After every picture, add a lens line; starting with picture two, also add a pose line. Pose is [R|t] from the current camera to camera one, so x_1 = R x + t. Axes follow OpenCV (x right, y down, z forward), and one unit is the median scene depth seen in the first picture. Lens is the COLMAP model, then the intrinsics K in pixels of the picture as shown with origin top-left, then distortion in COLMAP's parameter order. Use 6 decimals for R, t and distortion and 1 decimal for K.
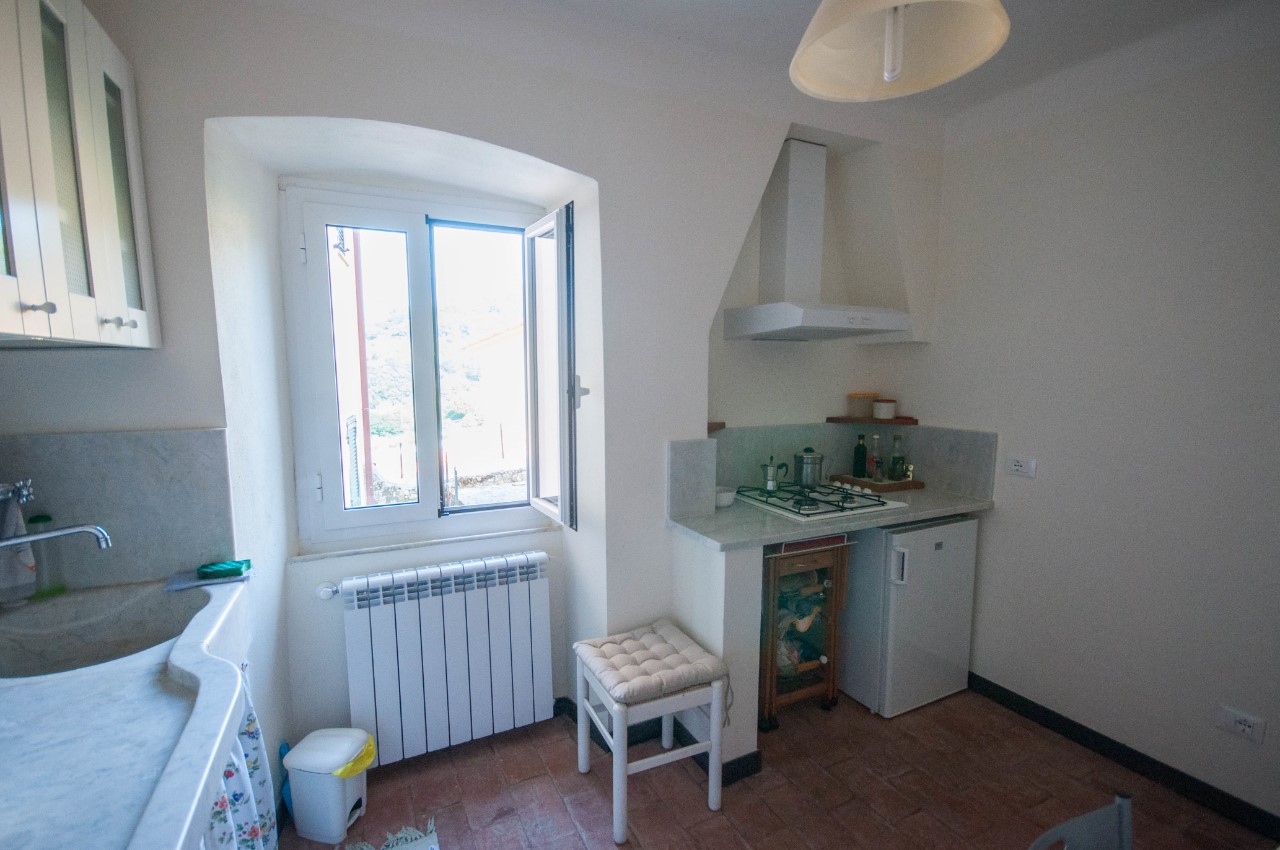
lens RADIAL K [[590.3, 0, 635.6], [0, 590.3, 441.6], [0, 0, 1]] dist [0.010309, -0.012741]
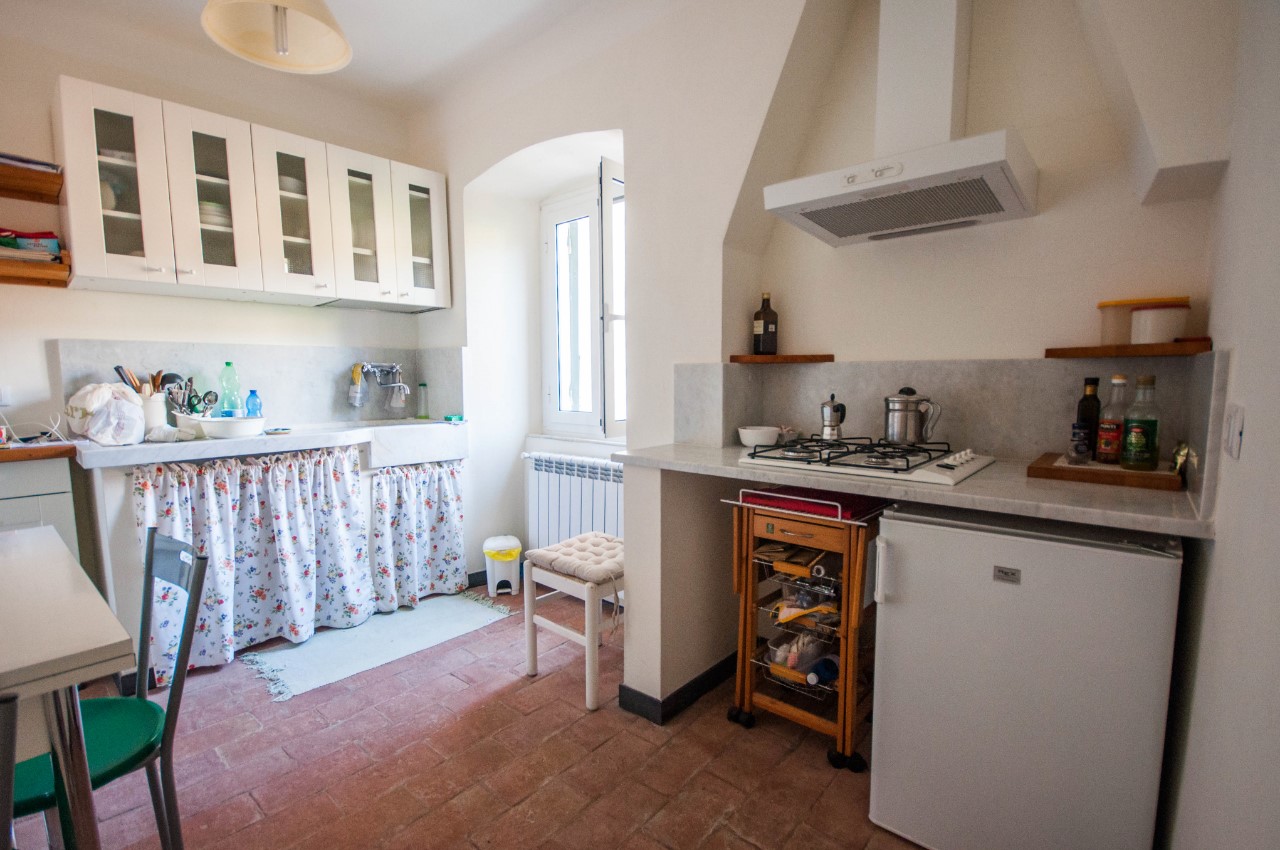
lens RADIAL K [[590.3, 0, 635.6], [0, 590.3, 441.6], [0, 0, 1]] dist [0.010309, -0.012741]
pose [[0.375377, 0.095995, -0.921888, 0.933612], [-0.109490, 0.992251, 0.058739, 0.075875], [0.920383, 0.078889, 0.382978, 0.557913]]
